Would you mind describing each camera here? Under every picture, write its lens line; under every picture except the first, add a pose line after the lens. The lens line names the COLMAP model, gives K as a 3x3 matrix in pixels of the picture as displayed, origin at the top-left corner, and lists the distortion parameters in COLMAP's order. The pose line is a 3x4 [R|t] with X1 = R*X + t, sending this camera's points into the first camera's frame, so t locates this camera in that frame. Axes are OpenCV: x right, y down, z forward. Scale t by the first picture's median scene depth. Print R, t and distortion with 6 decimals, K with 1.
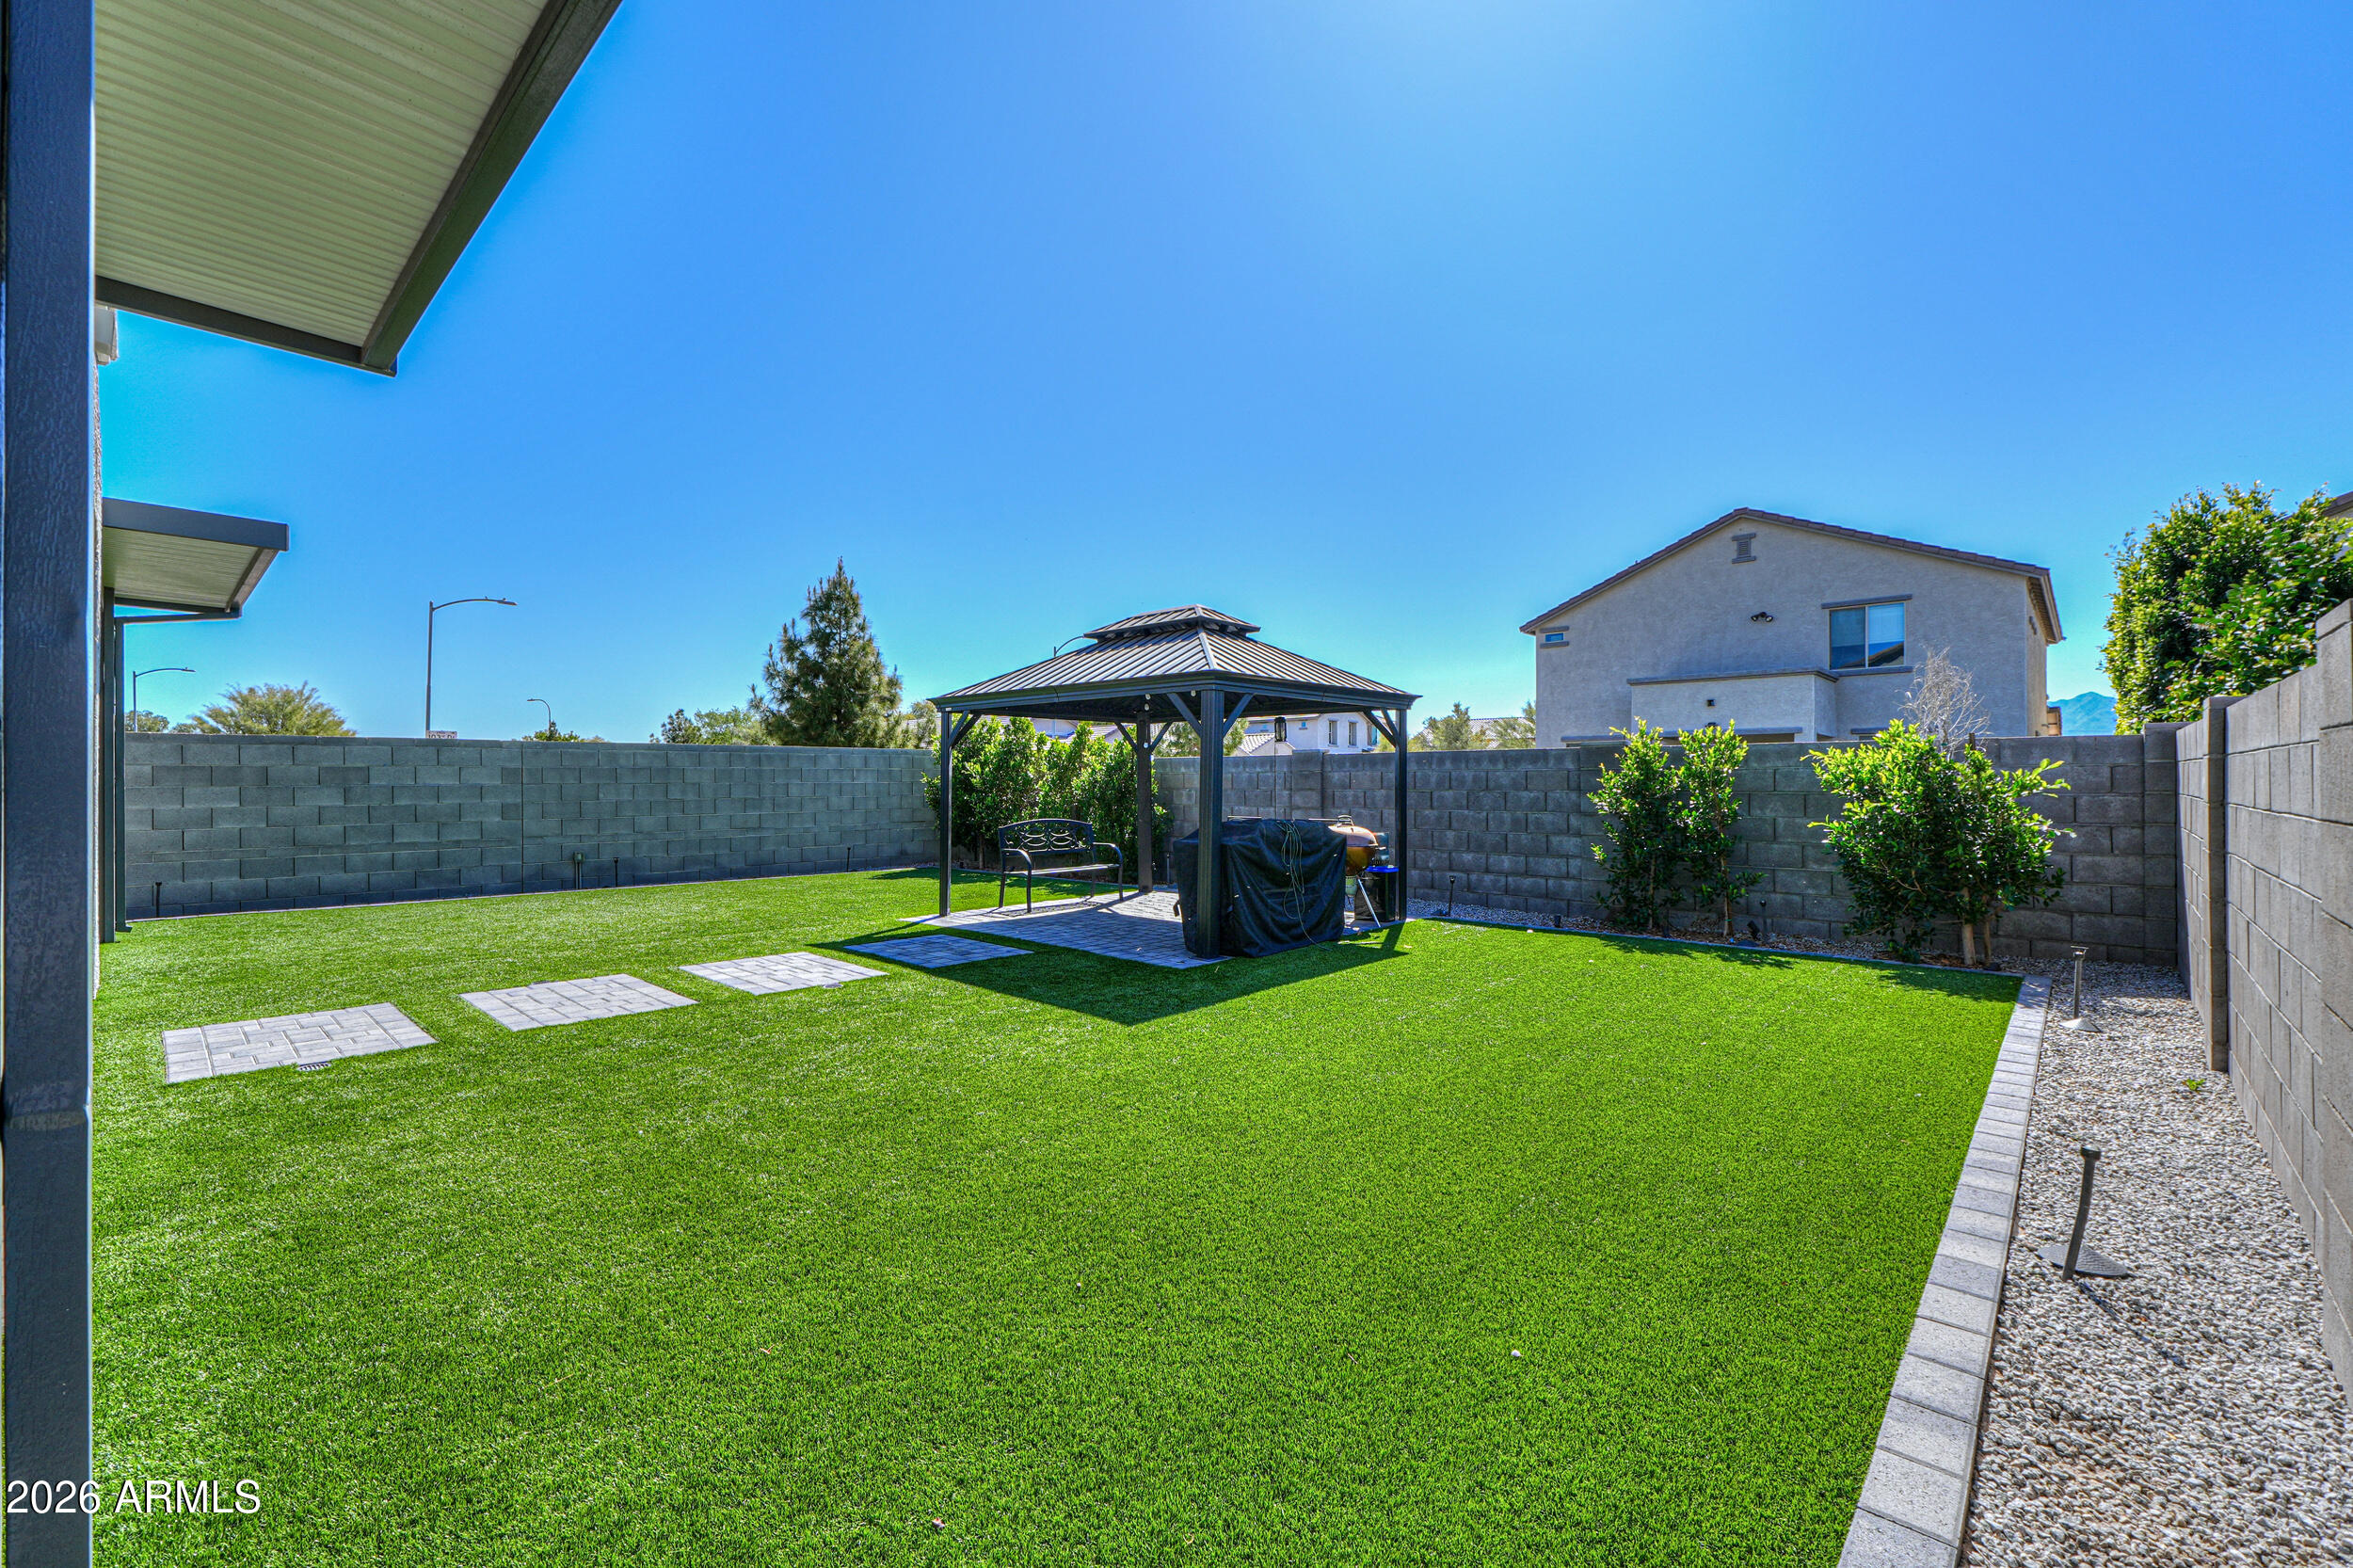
lens RADIAL K [[982.0, 0, 1168.9], [0, 982.0, 773.3], [0, 0, 1]] dist [-0.001219, -0.000077]
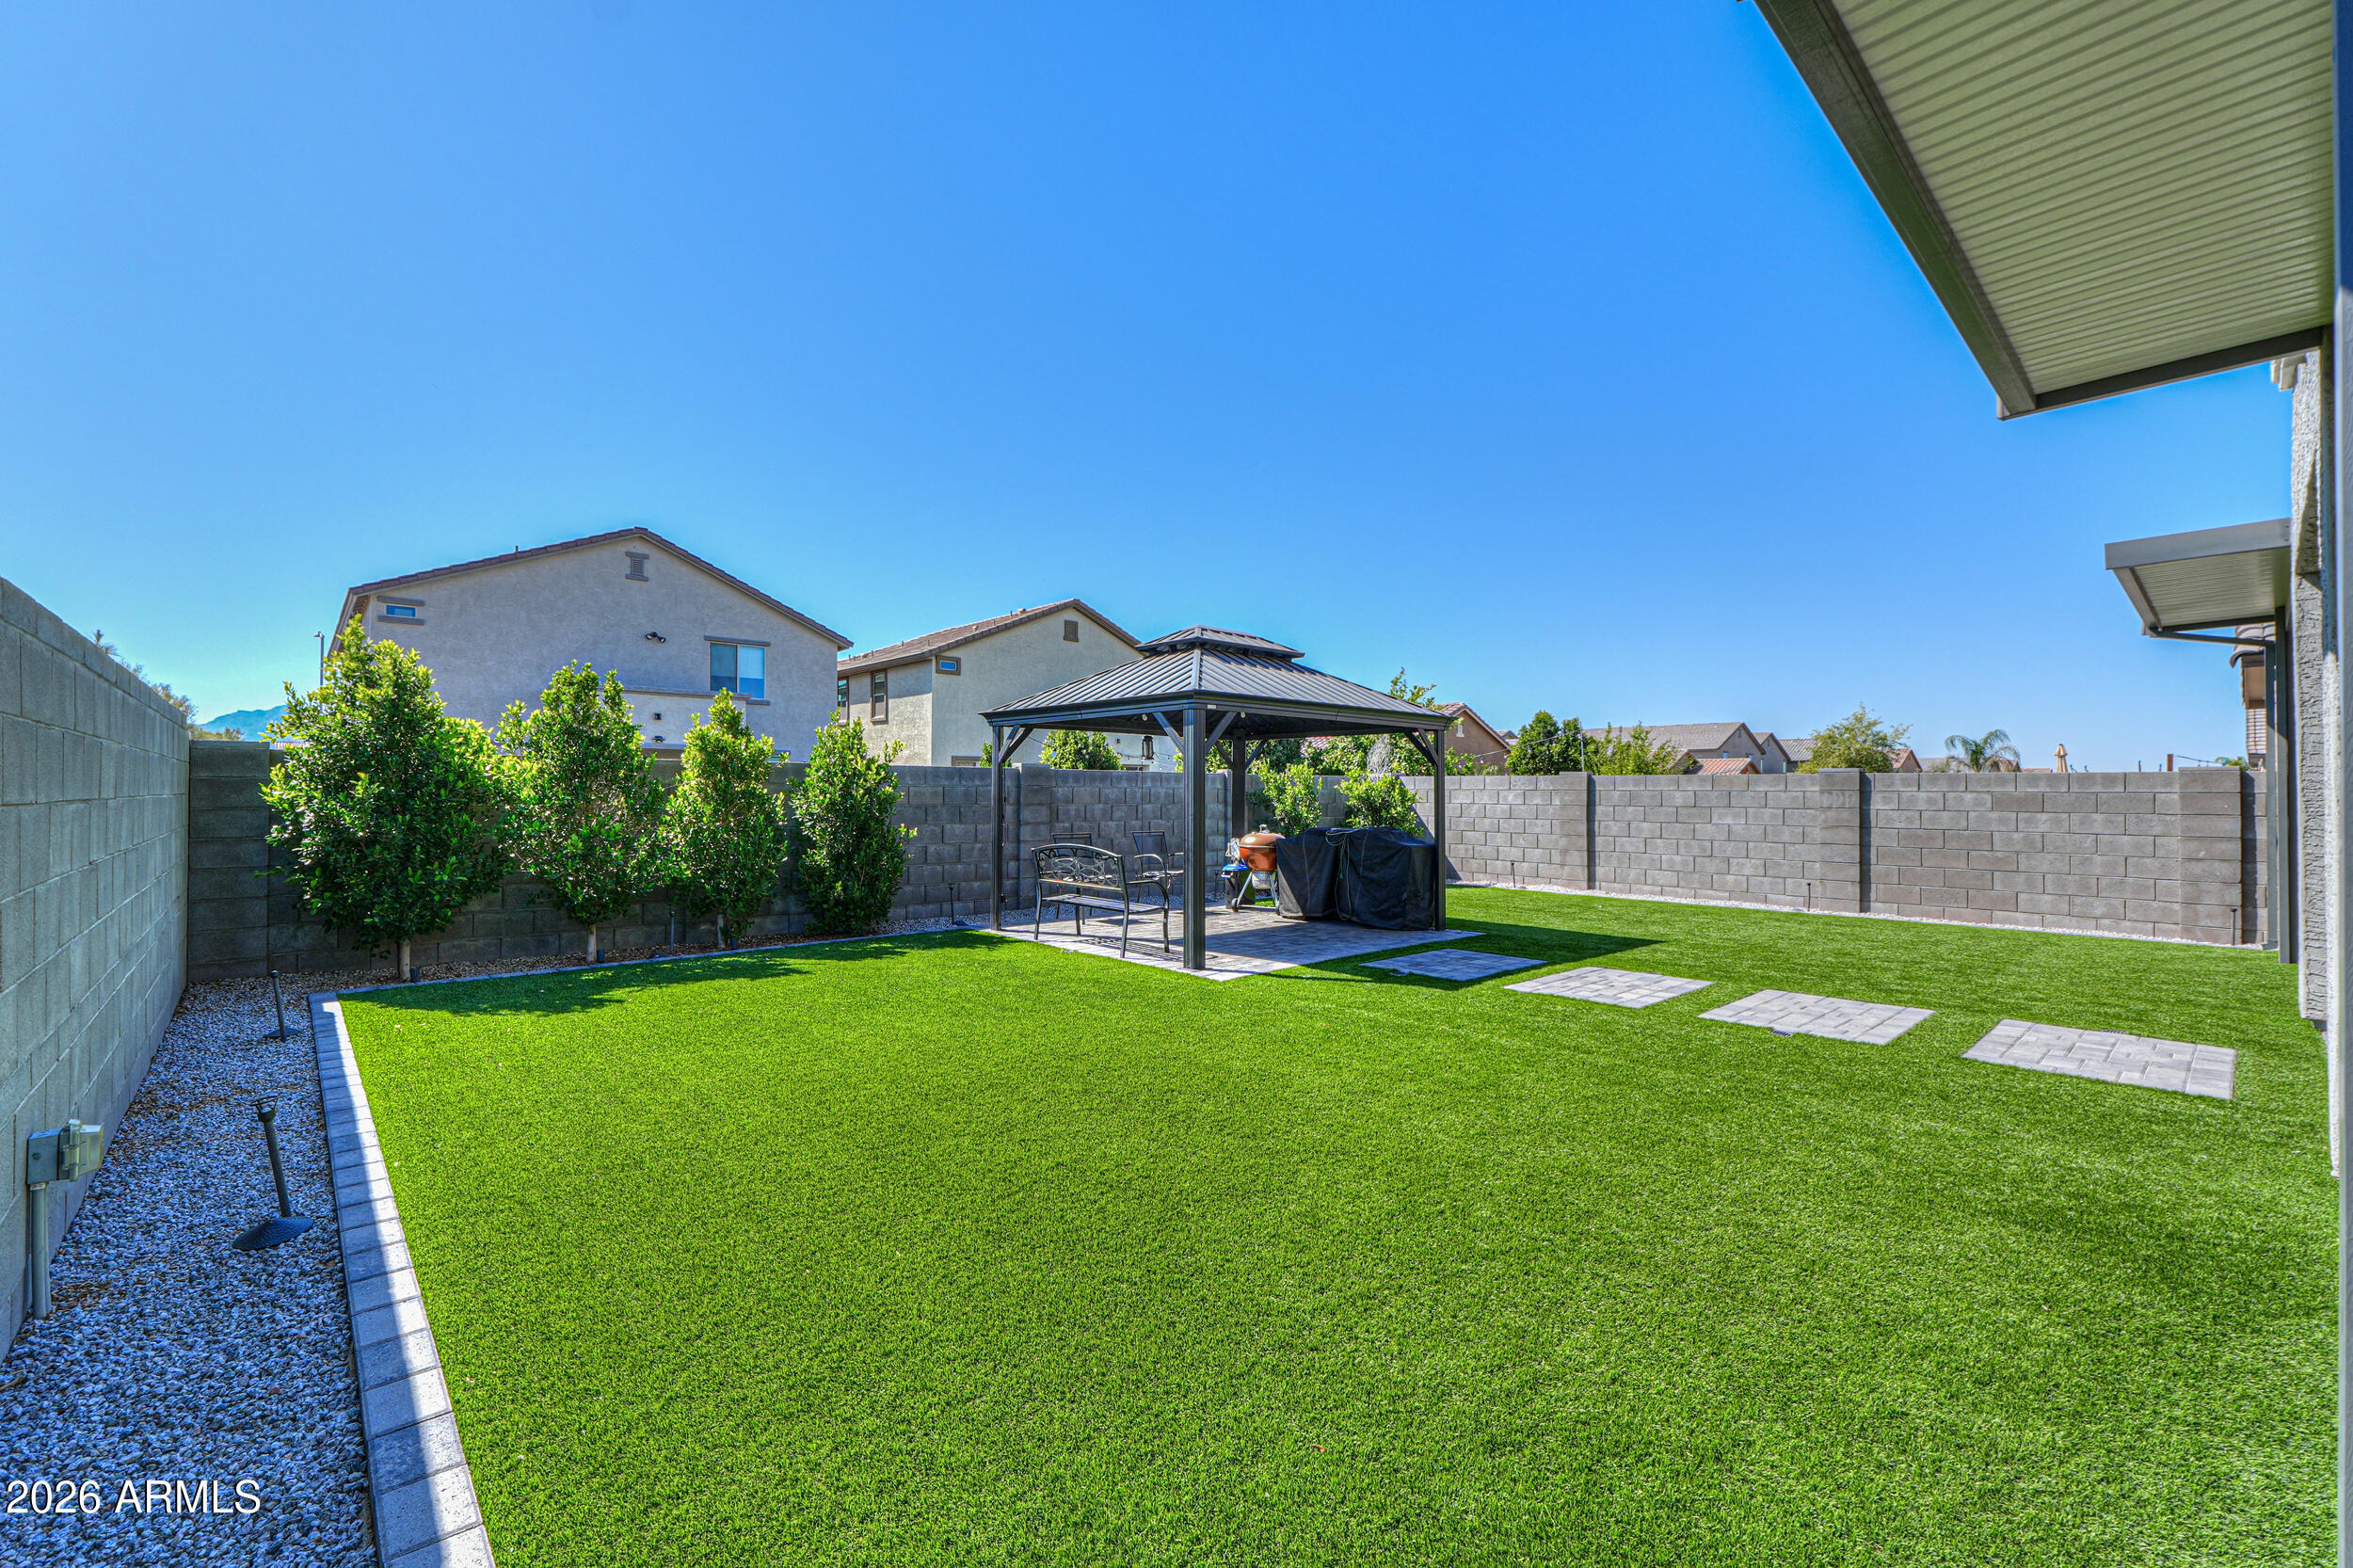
lens RADIAL K [[982.0, 0, 1168.9], [0, 982.0, 773.3], [0, 0, 1]] dist [-0.001219, -0.000077]
pose [[0.078862, 0.021728, 0.996649, -0.640348], [-0.010220, 0.999728, -0.020987, 0.003527], [-0.996833, -0.008531, 0.079063, 0.608278]]
